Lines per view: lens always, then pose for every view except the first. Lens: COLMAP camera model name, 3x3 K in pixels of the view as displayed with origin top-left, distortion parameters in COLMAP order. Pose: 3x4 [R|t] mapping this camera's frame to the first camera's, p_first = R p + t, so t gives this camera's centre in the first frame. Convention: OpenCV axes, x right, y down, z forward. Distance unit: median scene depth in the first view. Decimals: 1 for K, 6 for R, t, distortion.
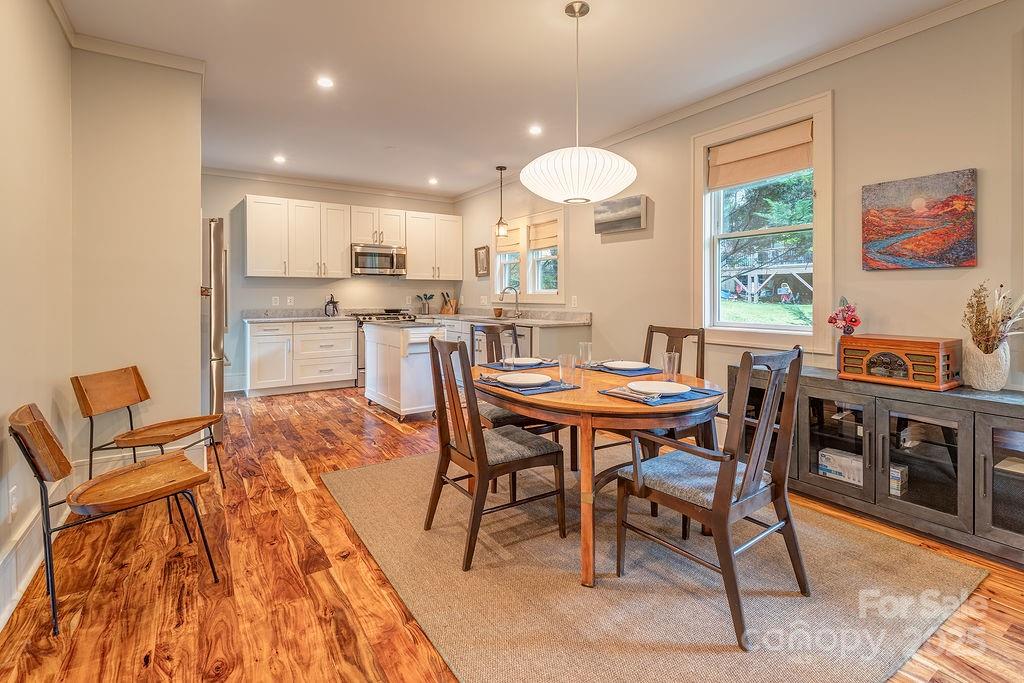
lens RADIAL K [[482.5, 0, 513.1], [0, 482.5, 294.5], [0, 0, 1]] dist [0.011629, -0.000761]
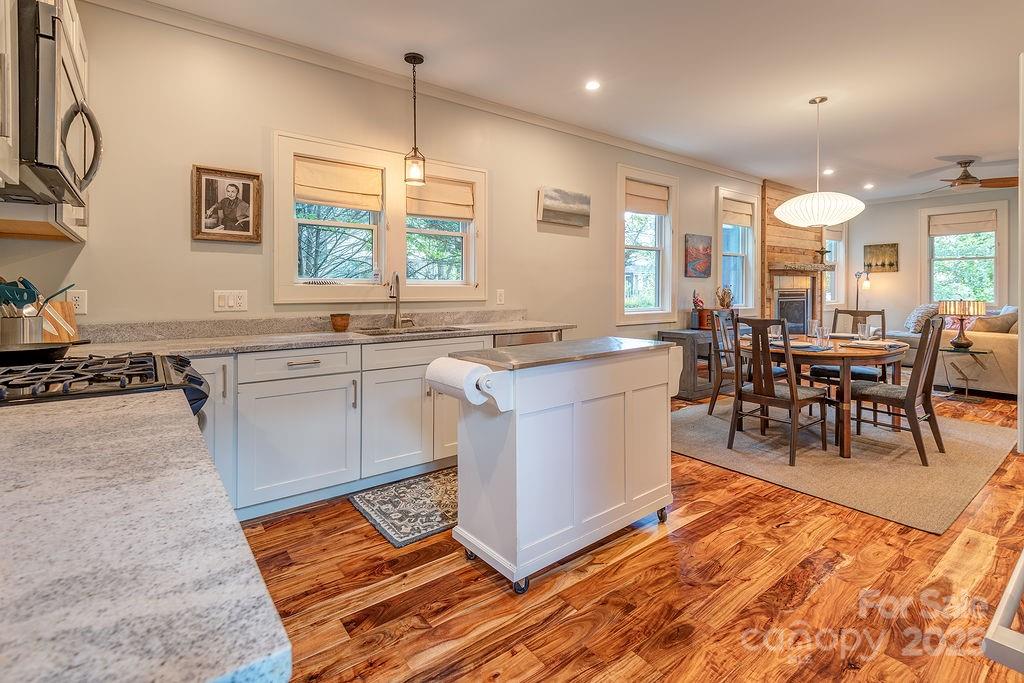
lens RADIAL K [[482.5, 0, 513.1], [0, 482.5, 294.5], [0, 0, 1]] dist [0.011629, -0.000761]
pose [[-0.081419, -0.015780, 0.996555, -0.529068], [-0.006086, 0.999864, 0.015335, -0.000622], [-0.996661, -0.004816, -0.081504, 0.833027]]
